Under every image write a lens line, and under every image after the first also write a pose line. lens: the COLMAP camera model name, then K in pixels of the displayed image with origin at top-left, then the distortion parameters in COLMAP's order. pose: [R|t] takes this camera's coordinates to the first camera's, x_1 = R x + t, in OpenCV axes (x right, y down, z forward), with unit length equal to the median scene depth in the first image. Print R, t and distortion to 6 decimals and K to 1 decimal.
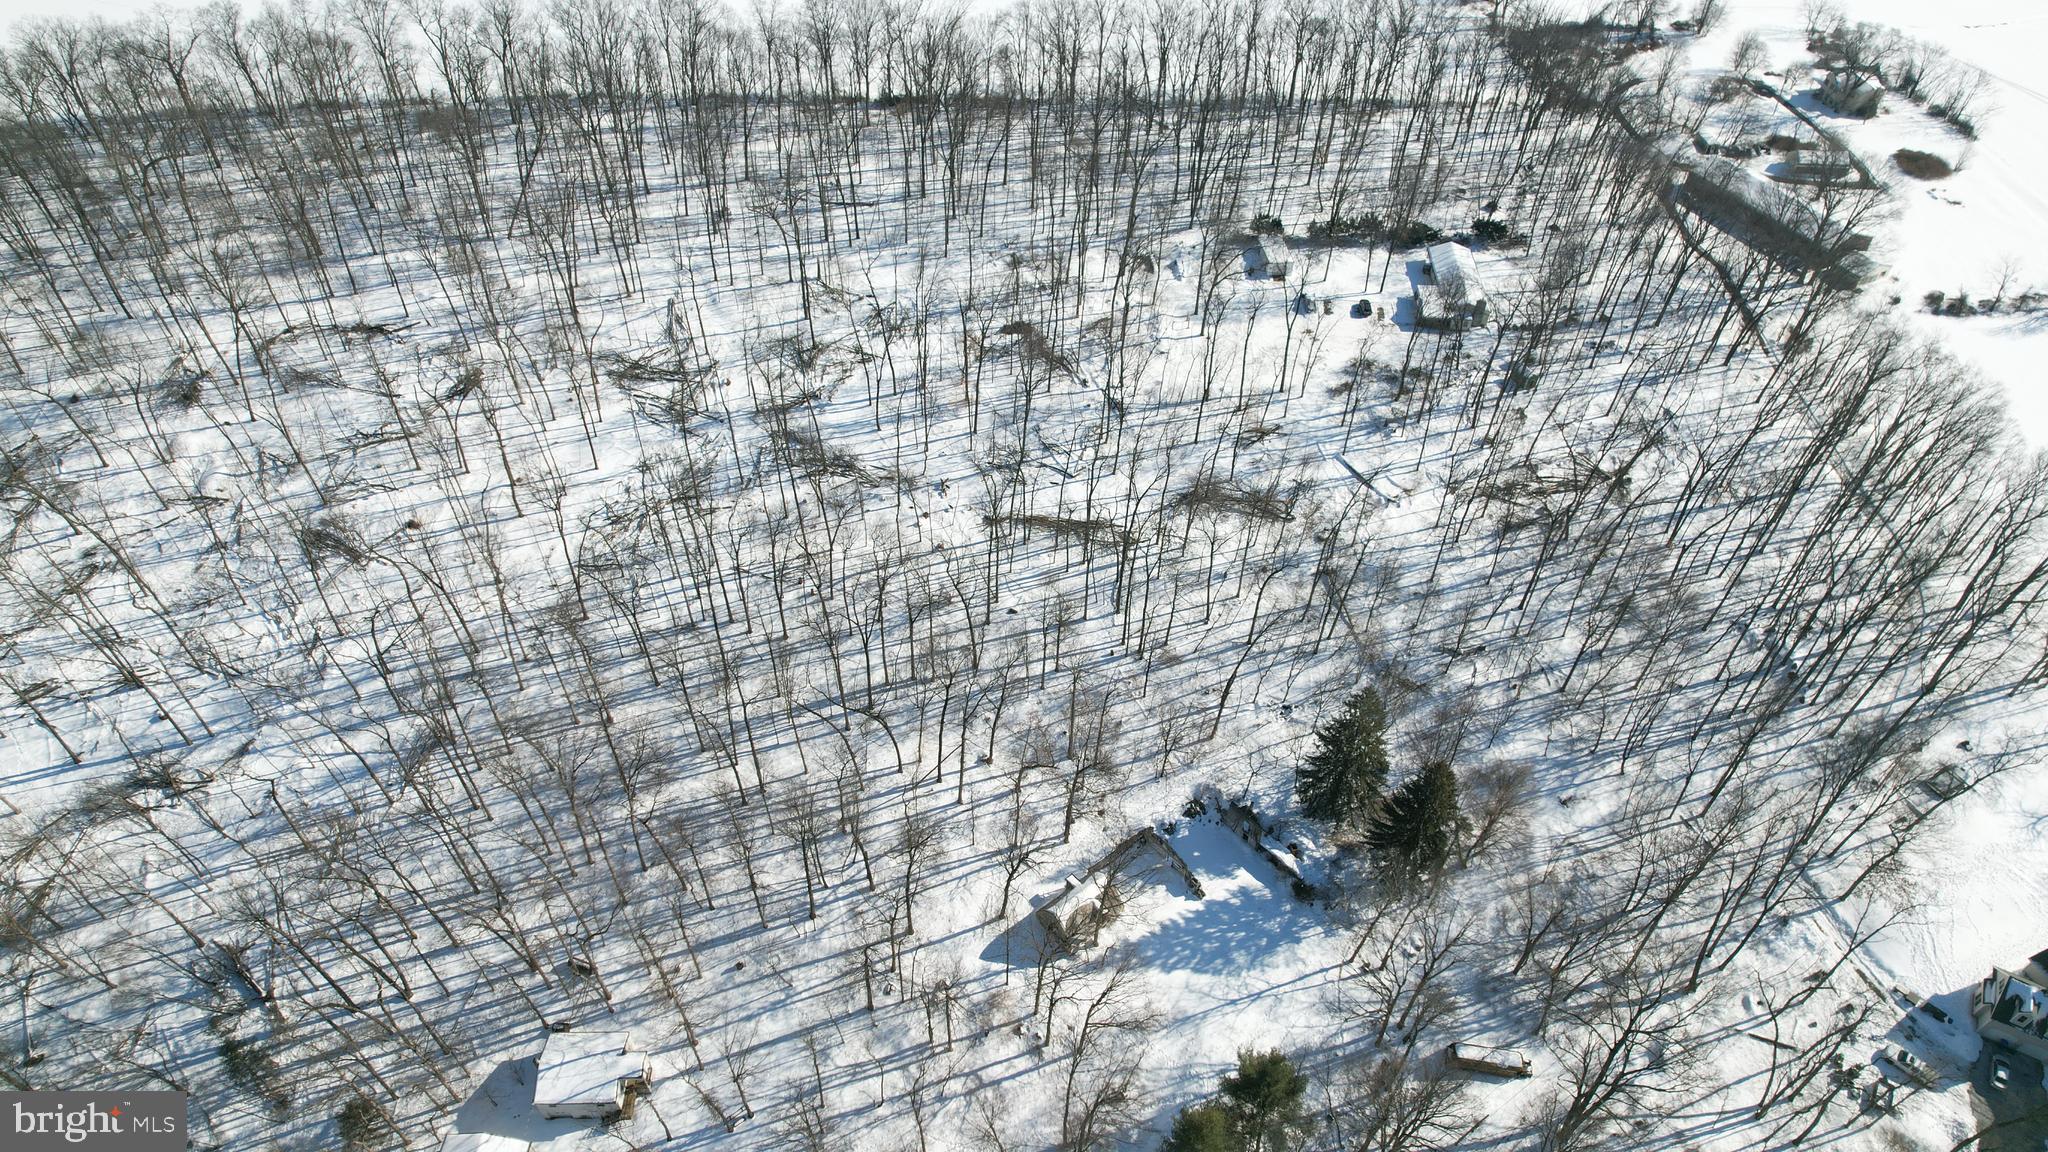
lens RADIAL K [[1297.3, 0, 1028.9], [0, 1297.3, 576.9], [0, 0, 1]] dist [-0.068699, 0.062675]
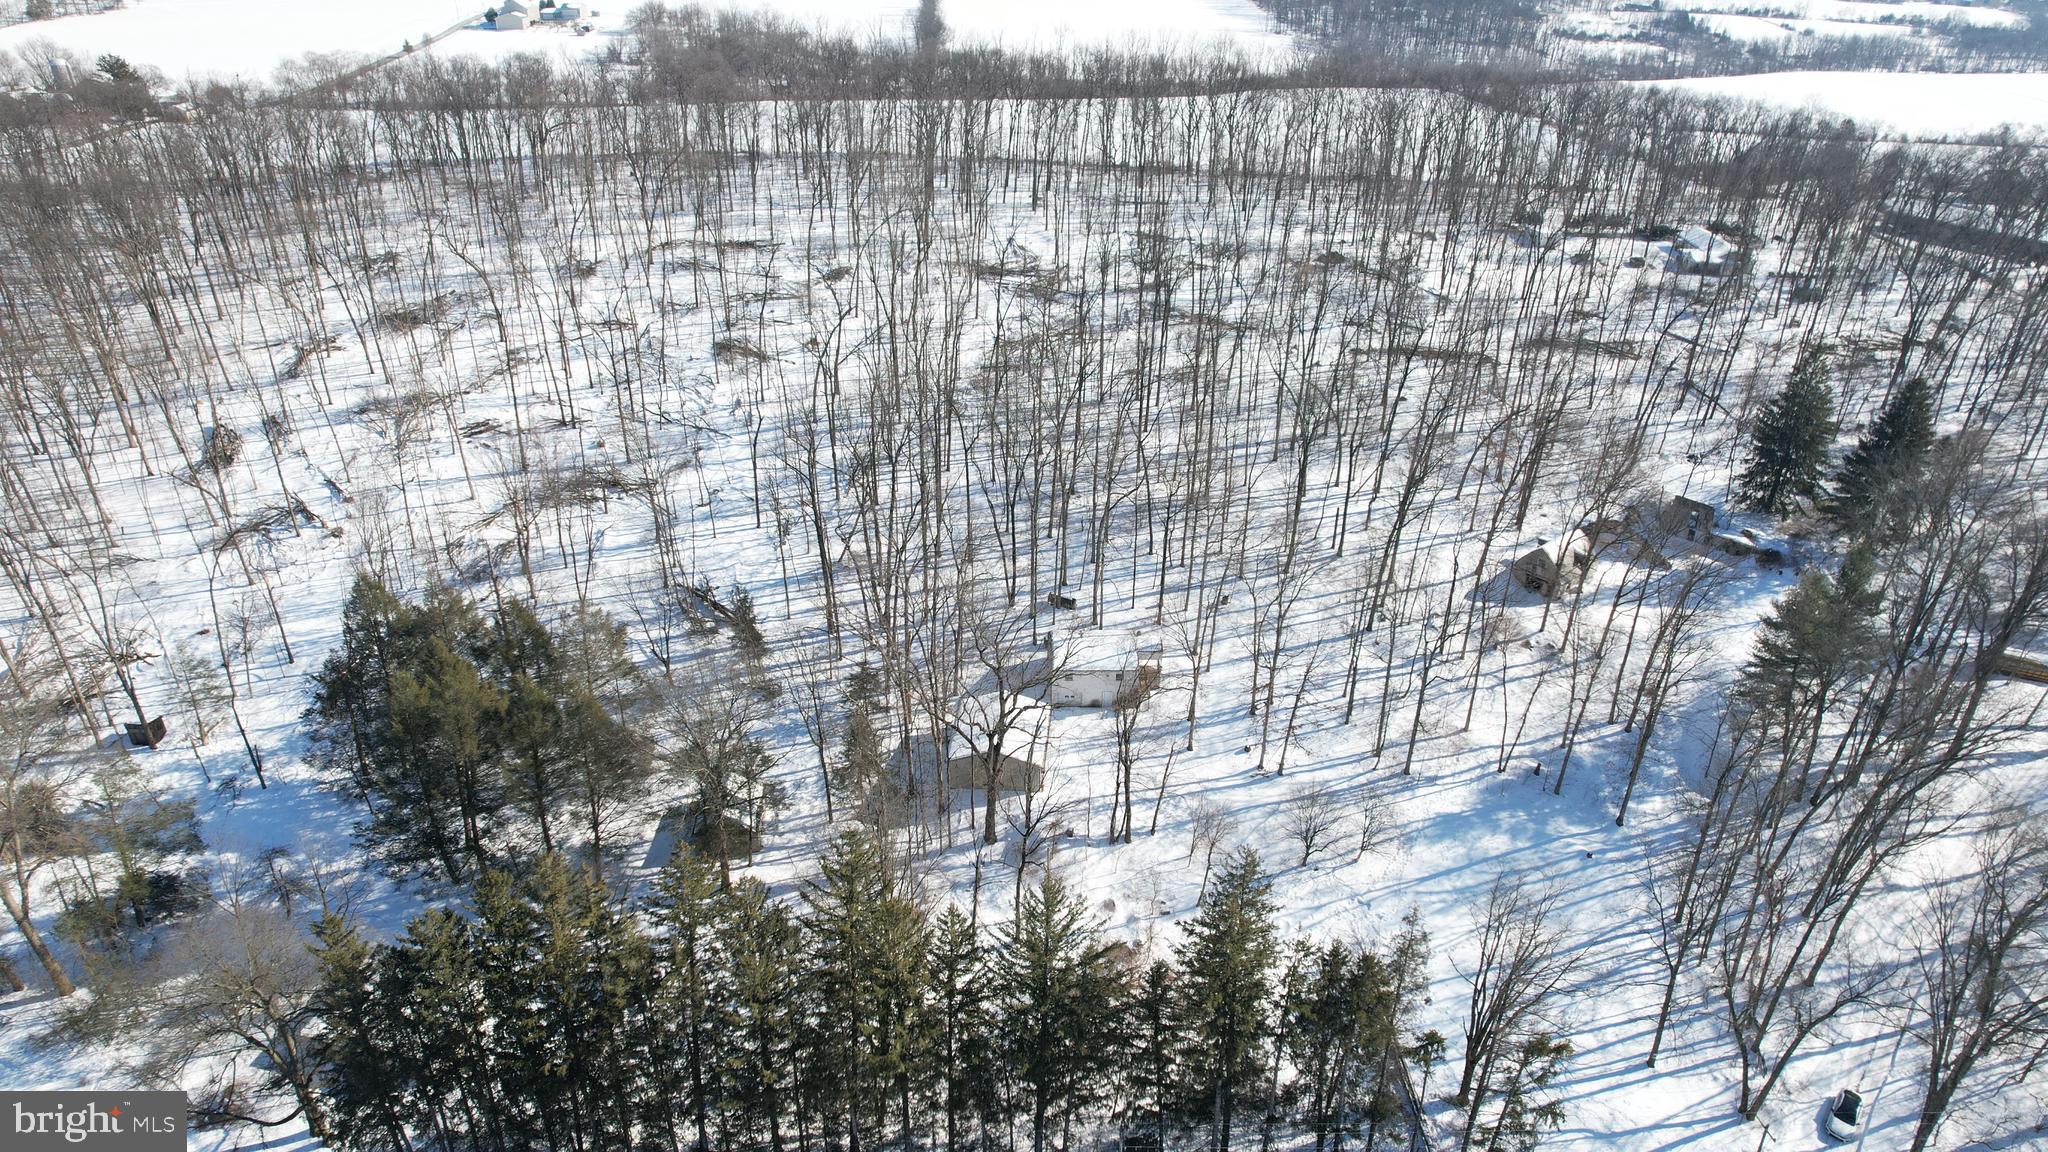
lens RADIAL K [[1297.3, 0, 1028.9], [0, 1297.3, 576.9], [0, 0, 1]] dist [-0.068699, 0.062675]
pose [[0.999751, 0.012717, -0.018350, -0.326641], [-0.017643, 0.953686, -0.300287, 0.534472], [0.013681, 0.300536, 0.953672, 0.047626]]
